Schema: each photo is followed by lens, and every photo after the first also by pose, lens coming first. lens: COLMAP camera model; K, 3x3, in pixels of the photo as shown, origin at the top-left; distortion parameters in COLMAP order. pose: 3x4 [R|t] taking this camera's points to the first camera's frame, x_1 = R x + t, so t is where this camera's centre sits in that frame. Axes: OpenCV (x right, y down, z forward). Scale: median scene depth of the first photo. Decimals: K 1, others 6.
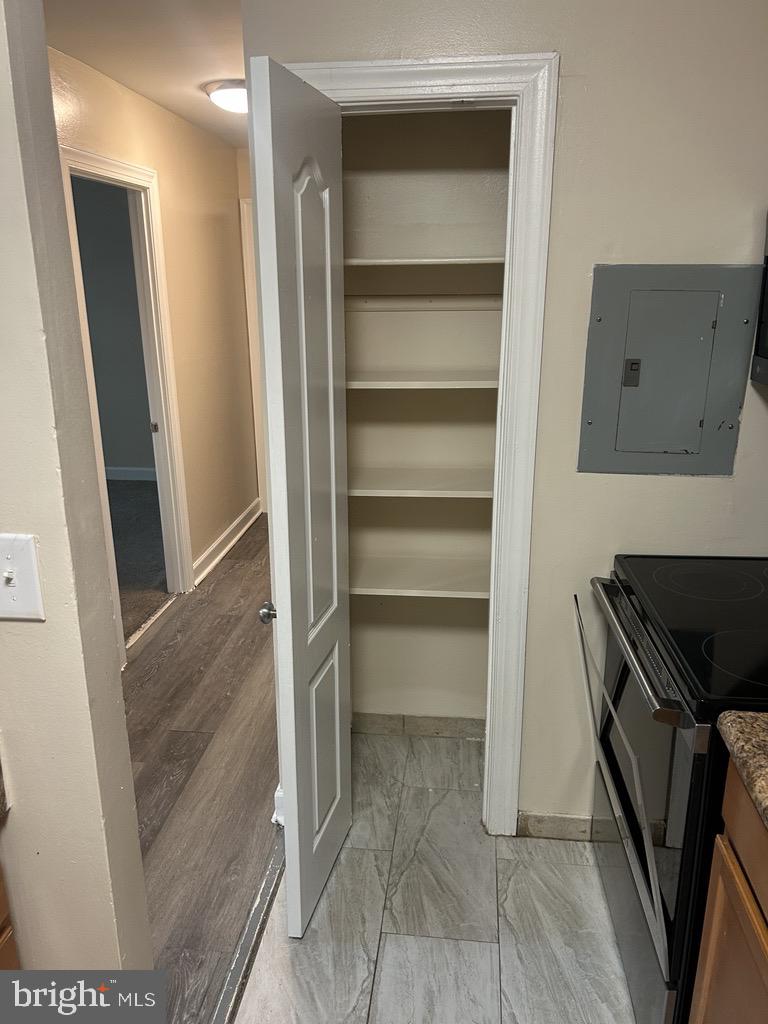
lens RADIAL K [[771.1, 0, 390.7], [0, 771.1, 507.1], [0, 0, 1]] dist [0.046195, -0.053578]
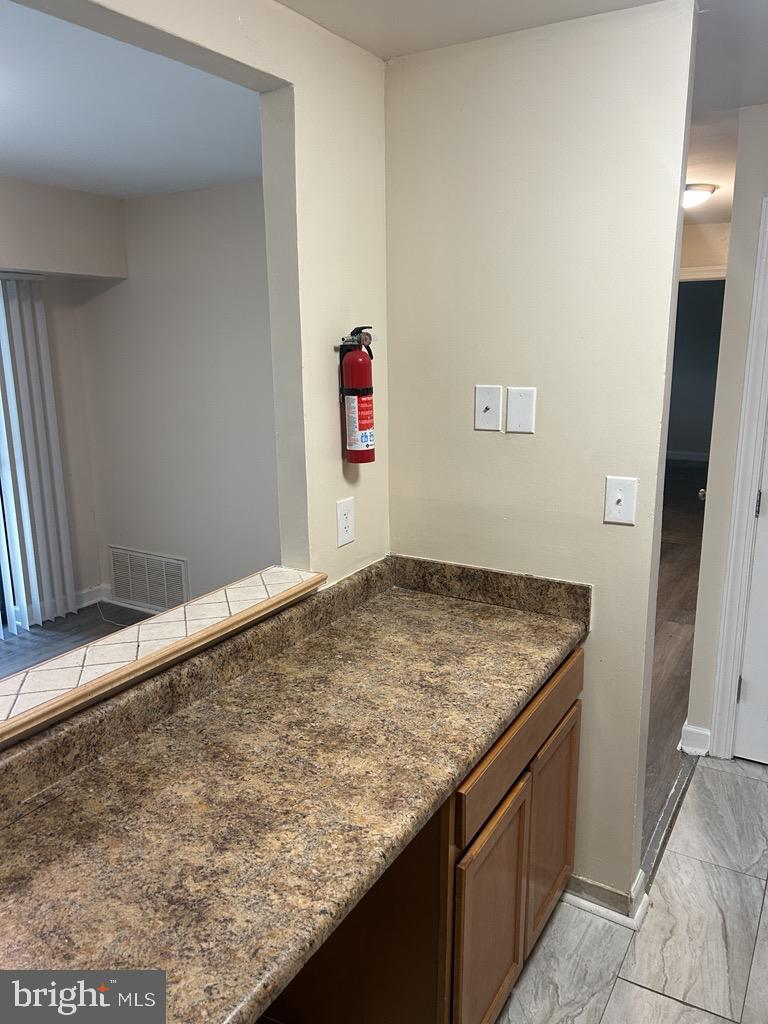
lens RADIAL K [[771.1, 0, 380.8], [0, 771.1, 512.4], [0, 0, 1]] dist [0.046195, -0.053578]
pose [[0.907995, 0.088268, -0.409577, -0.162809], [-0.112619, 0.992998, -0.035664, 0.172691], [0.403561, 0.078509, 0.911578, -0.661603]]
